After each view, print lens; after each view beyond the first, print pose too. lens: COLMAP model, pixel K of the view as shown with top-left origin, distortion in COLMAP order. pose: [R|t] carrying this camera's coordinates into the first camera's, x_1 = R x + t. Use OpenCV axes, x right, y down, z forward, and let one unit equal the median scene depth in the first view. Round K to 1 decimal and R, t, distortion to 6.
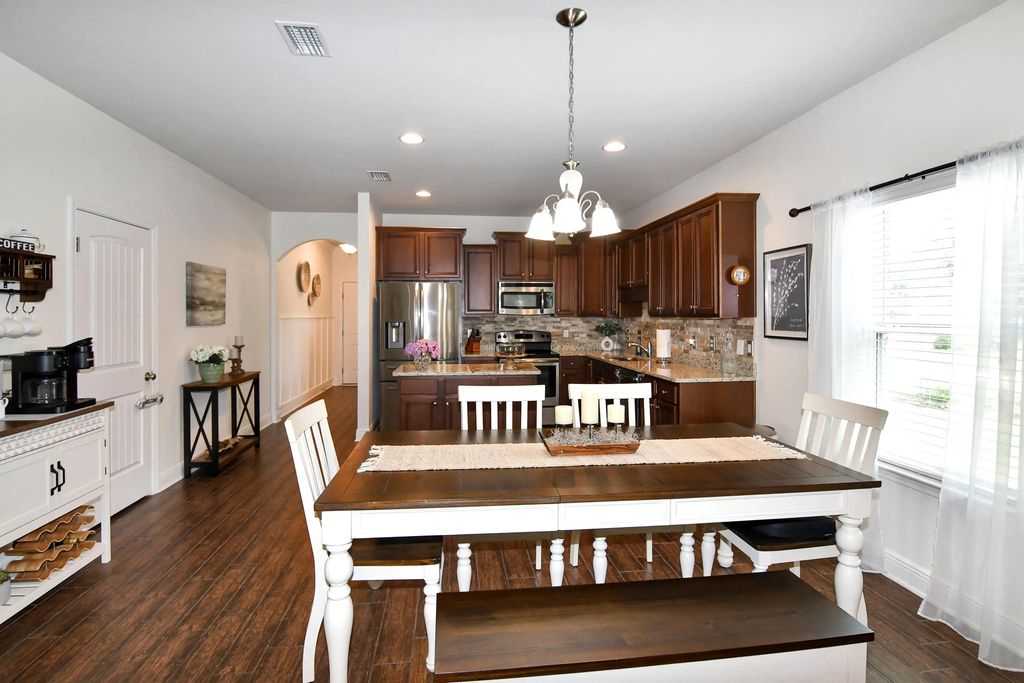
lens RADIAL K [[499.7, 0, 512.3], [0, 499.7, 315.9], [0, 0, 1]] dist [-0.013390, -0.002902]
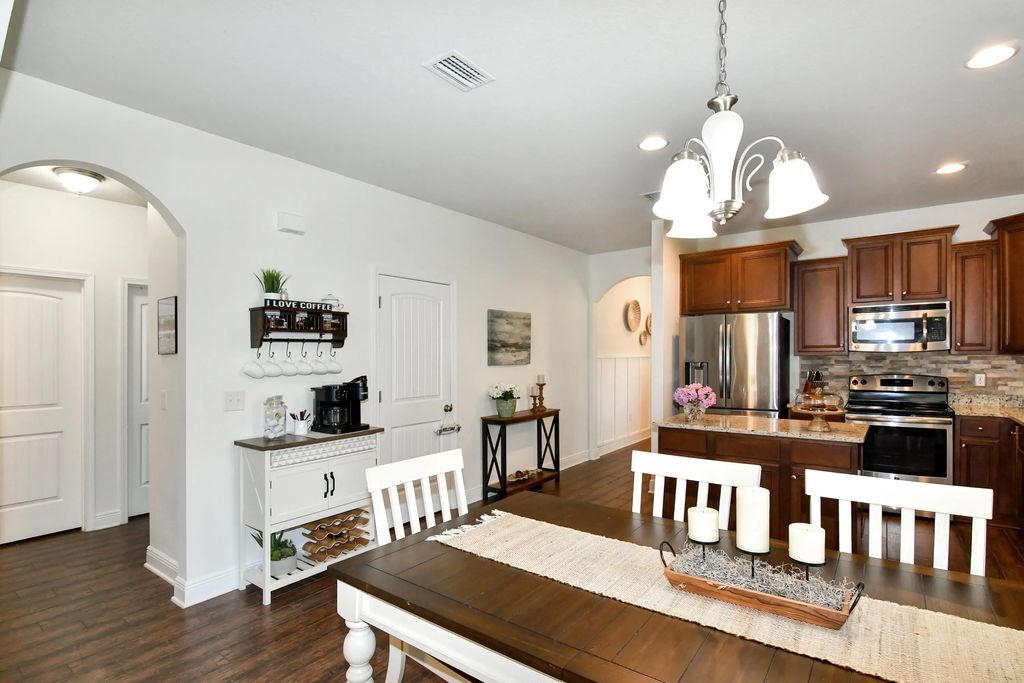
lens RADIAL K [[499.7, 0, 516.6], [0, 499.7, 348.3], [0, 0, 1]] dist [-0.013390, -0.002902]
pose [[0.724929, -0.015568, -0.688647, 0.182283], [0.008274, 0.999869, -0.013893, -0.002791], [0.688773, 0.004374, 0.724963, 0.213976]]
